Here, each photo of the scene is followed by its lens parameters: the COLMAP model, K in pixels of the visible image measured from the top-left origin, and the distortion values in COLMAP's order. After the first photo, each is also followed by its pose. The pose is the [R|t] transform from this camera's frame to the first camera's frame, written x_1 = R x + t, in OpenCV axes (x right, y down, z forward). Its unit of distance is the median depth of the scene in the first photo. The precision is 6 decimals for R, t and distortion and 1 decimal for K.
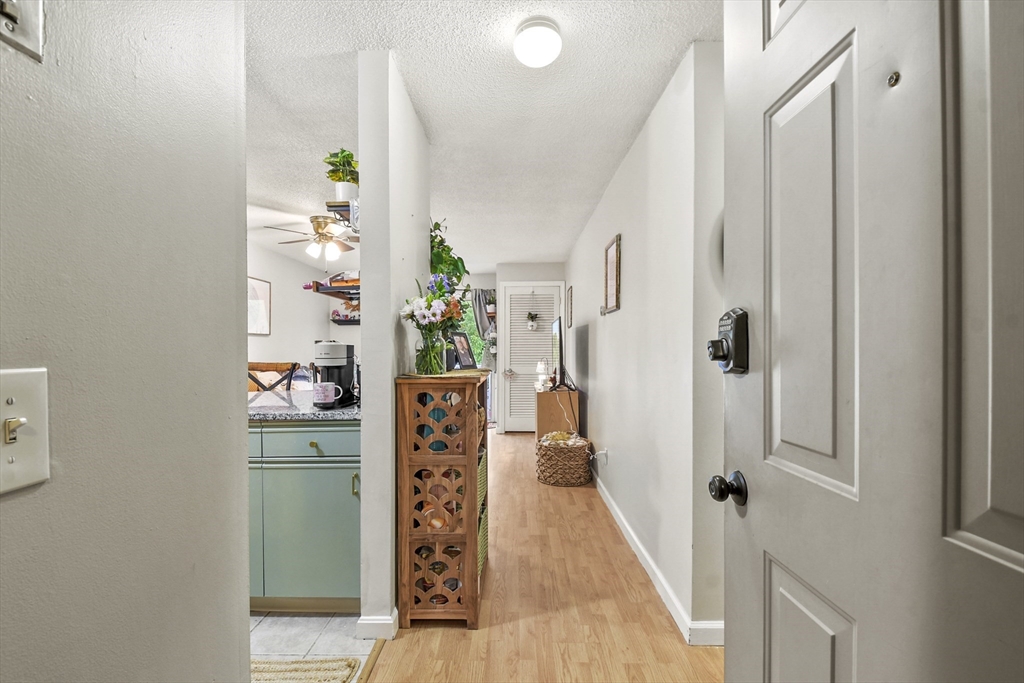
lens RADIAL K [[456.4, 0, 500.1], [0, 456.4, 353.8], [0, 0, 1]] dist [0.040565, -0.031170]
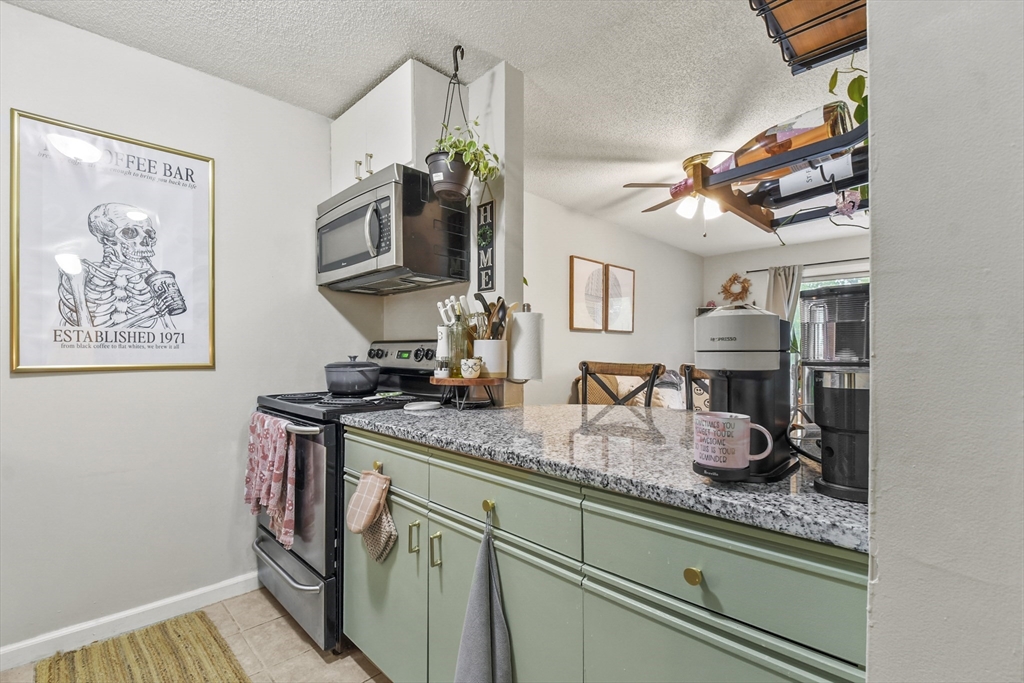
lens RADIAL K [[456.4, 0, 500.1], [0, 456.4, 353.8], [0, 0, 1]] dist [0.040565, -0.031170]
pose [[0.723279, 0.004104, -0.690544, -0.123343], [-0.009931, 0.999941, -0.004459, 0.007764], [0.690485, 0.010083, 0.723277, 0.290329]]
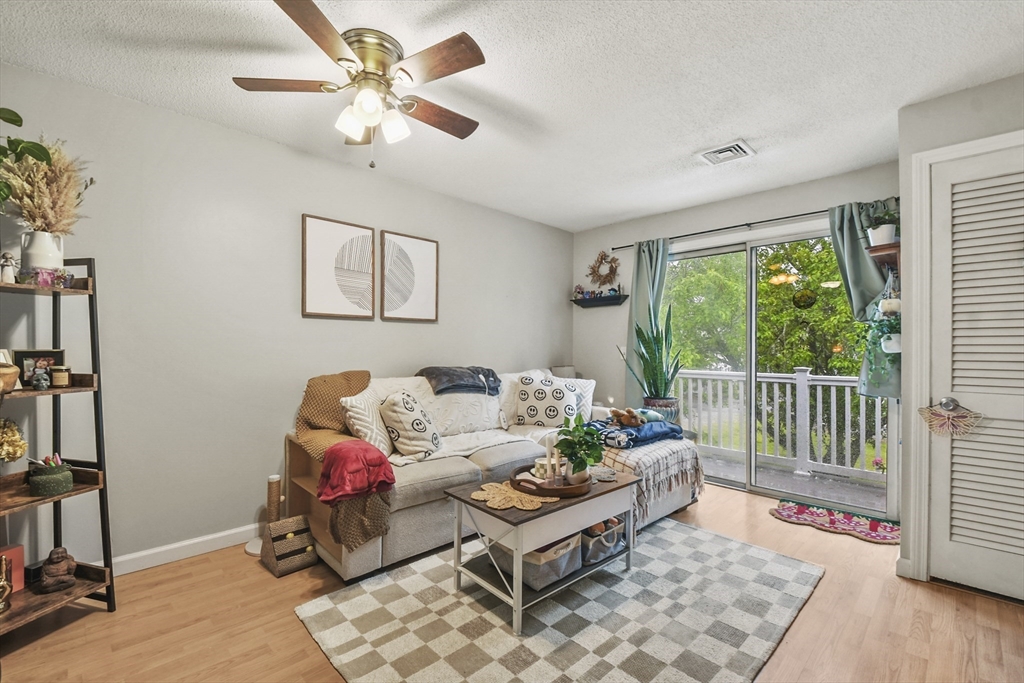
lens RADIAL K [[450.7, 0, 501.3], [0, 450.7, 341.9], [0, 0, 1]] dist [0.029496, -0.022757]
pose [[0.717587, -0.003895, -0.696458, 0.025954], [-0.013564, 0.999717, -0.019566, 0.001326], [0.696337, 0.023487, 0.717331, 0.811774]]
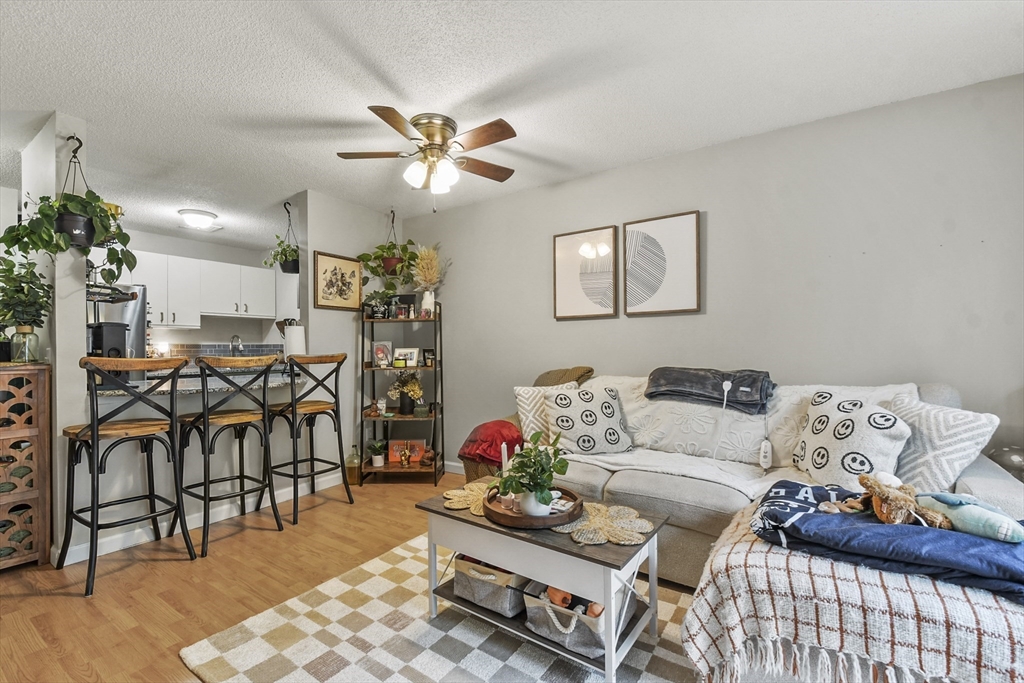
lens RADIAL K [[450.7, 0, 501.3], [0, 450.7, 341.9], [0, 0, 1]] dist [0.029496, -0.022757]
pose [[-0.537767, -0.009470, -0.843040, 0.084490], [-0.009899, 0.999939, -0.004918, -0.000540], [0.843035, 0.005701, -0.537828, 1.475979]]
